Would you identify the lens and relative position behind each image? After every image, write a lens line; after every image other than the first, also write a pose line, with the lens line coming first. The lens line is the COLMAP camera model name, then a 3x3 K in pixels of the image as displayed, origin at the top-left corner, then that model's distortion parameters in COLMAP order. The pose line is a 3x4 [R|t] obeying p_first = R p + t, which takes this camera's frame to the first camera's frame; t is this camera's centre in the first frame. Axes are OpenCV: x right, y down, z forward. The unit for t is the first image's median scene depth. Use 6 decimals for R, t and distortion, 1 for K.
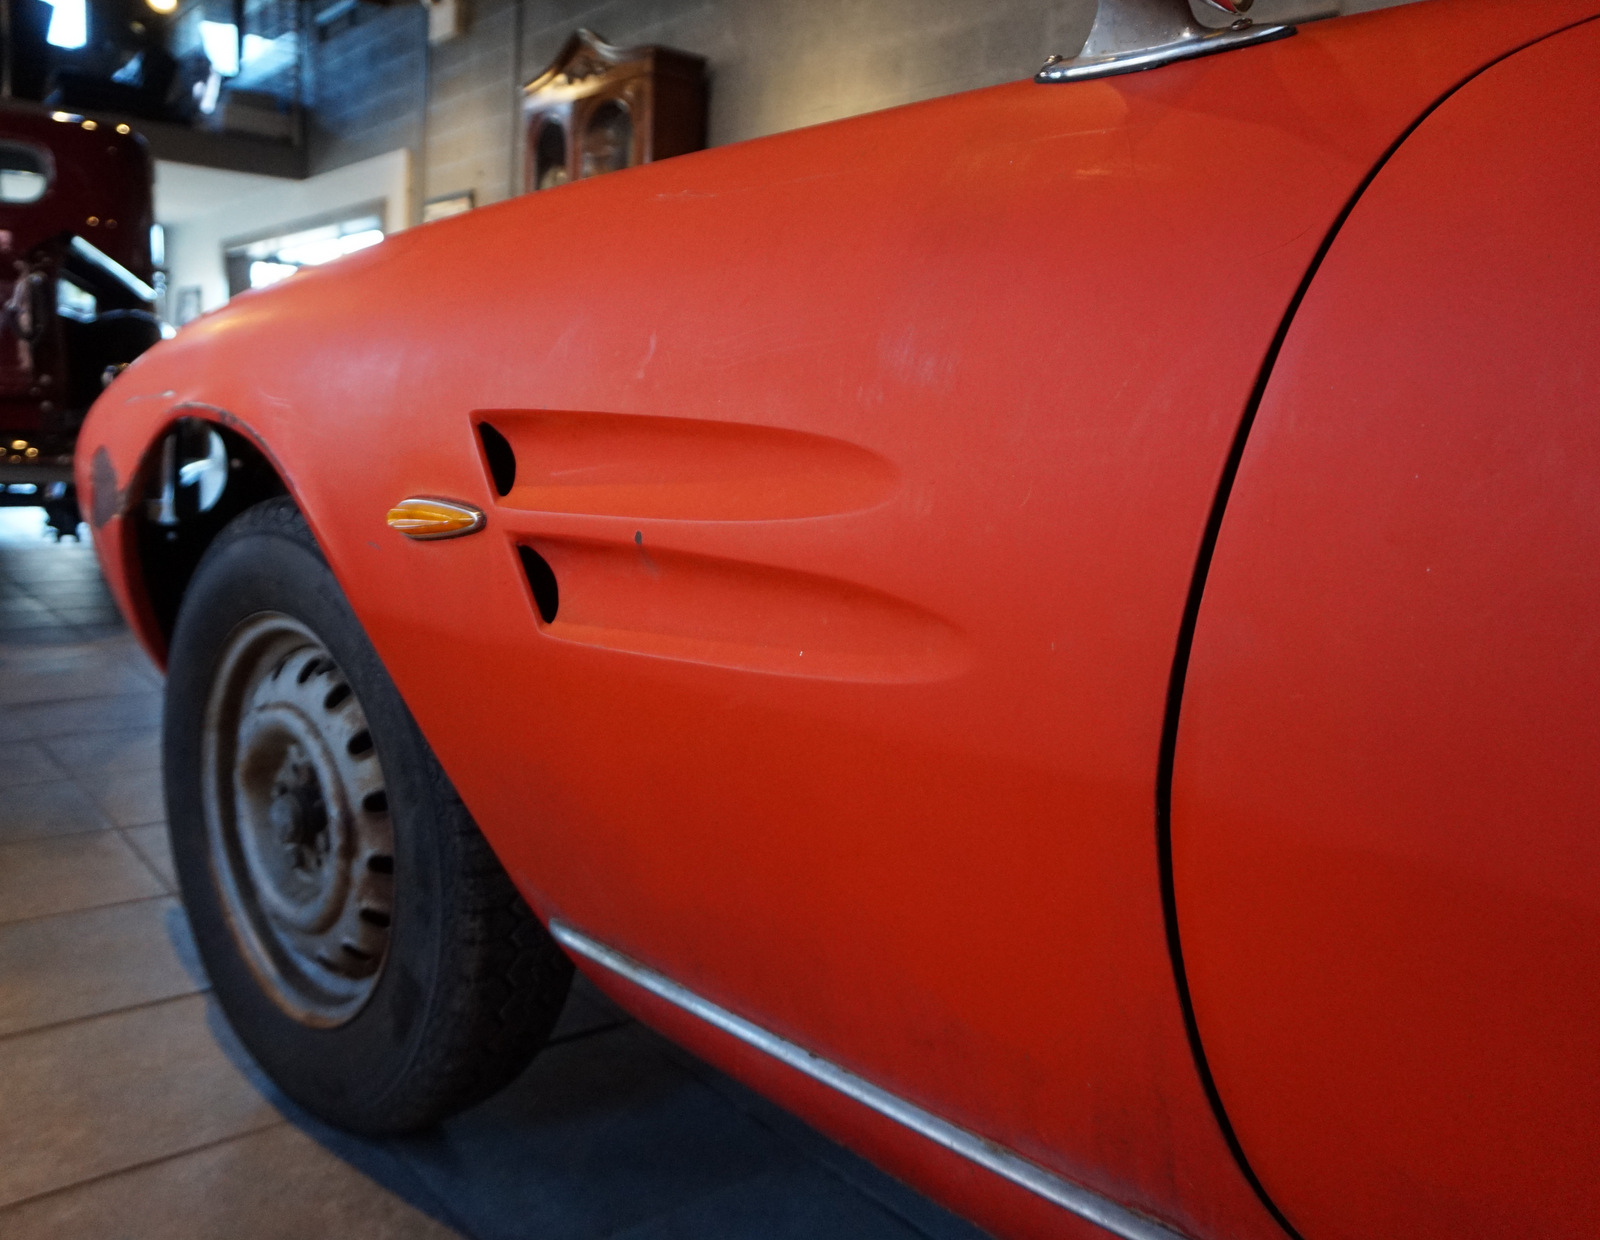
lens RADIAL K [[1261.5, 0, 741.7], [0, 1261.5, 618.1], [0, 0, 1]] dist [-0.003802, -0.002260]
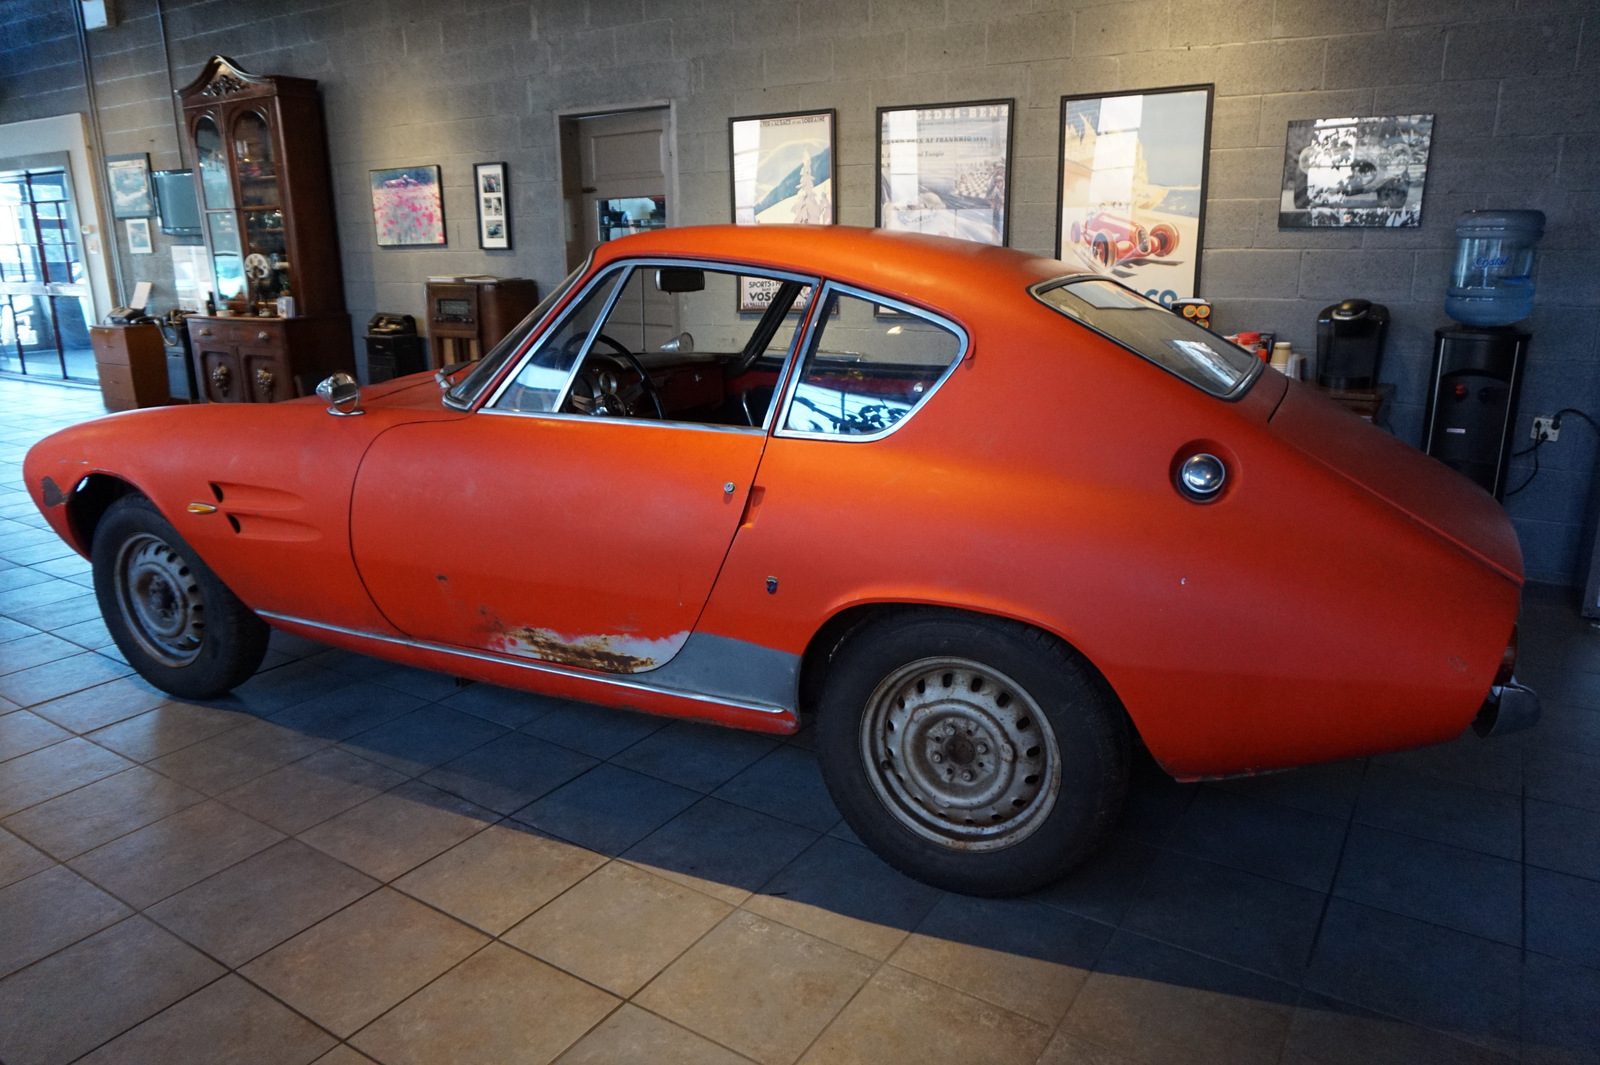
lens RADIAL K [[1079.6, 0, 800.0], [0, 1079.6, 532.5], [0, 0, 1]] dist [-0.052656, 0.044024]
pose [[0.948173, -0.138517, 0.285975, 0.381174], [0.104389, 0.985819, 0.131391, -0.172515], [-0.300120, -0.094729, 0.949186, -1.848407]]
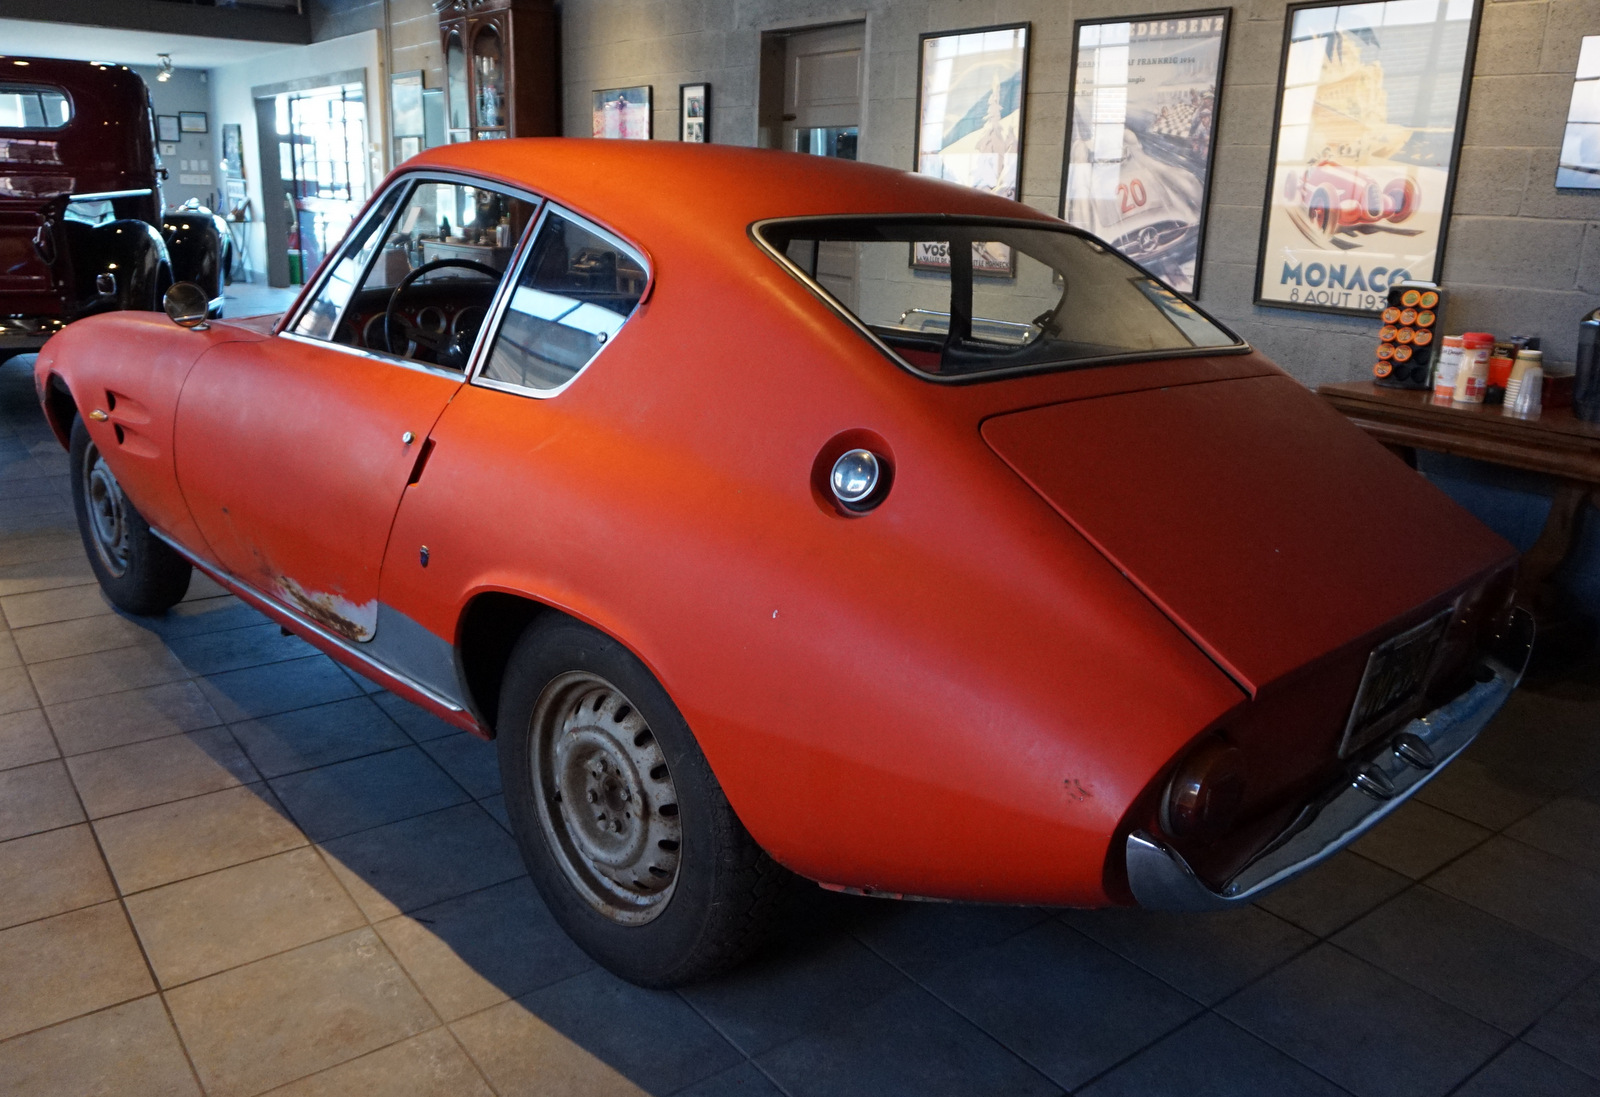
lens RADIAL K [[1259.5, 0, 838.5], [0, 1259.5, 547.0], [0, 0, 1]] dist [-0.049168, 0.040022]
pose [[0.999832, -0.011584, -0.014189, 1.404068], [0.013220, 0.992528, 0.121297, -0.079020], [0.012678, -0.121464, 0.992515, -1.881570]]
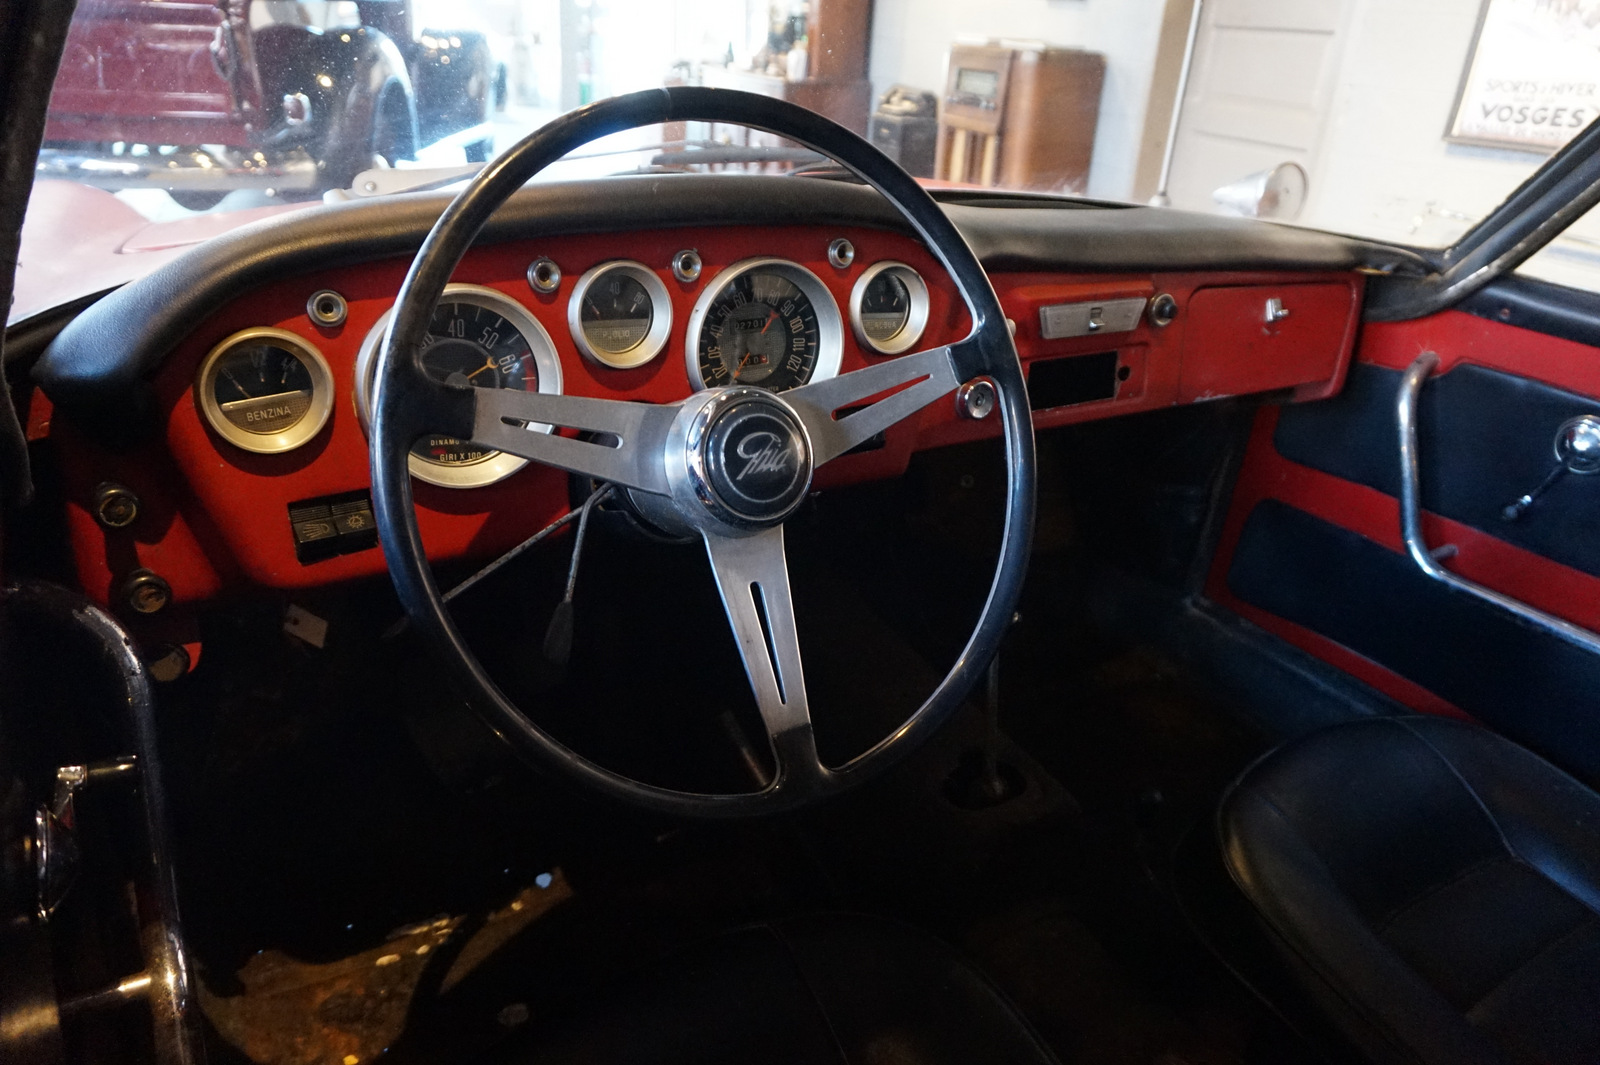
lens RADIAL K [[1079.6, 0, 800.0], [0, 1079.6, 532.5], [0, 0, 1]] dist [-0.052656, 0.044024]
pose [[0.968692, 0.112874, -0.221123, 0.832225], [-0.048256, 0.959288, 0.278276, -0.281656], [0.243531, -0.258893, 0.934702, -0.008116]]
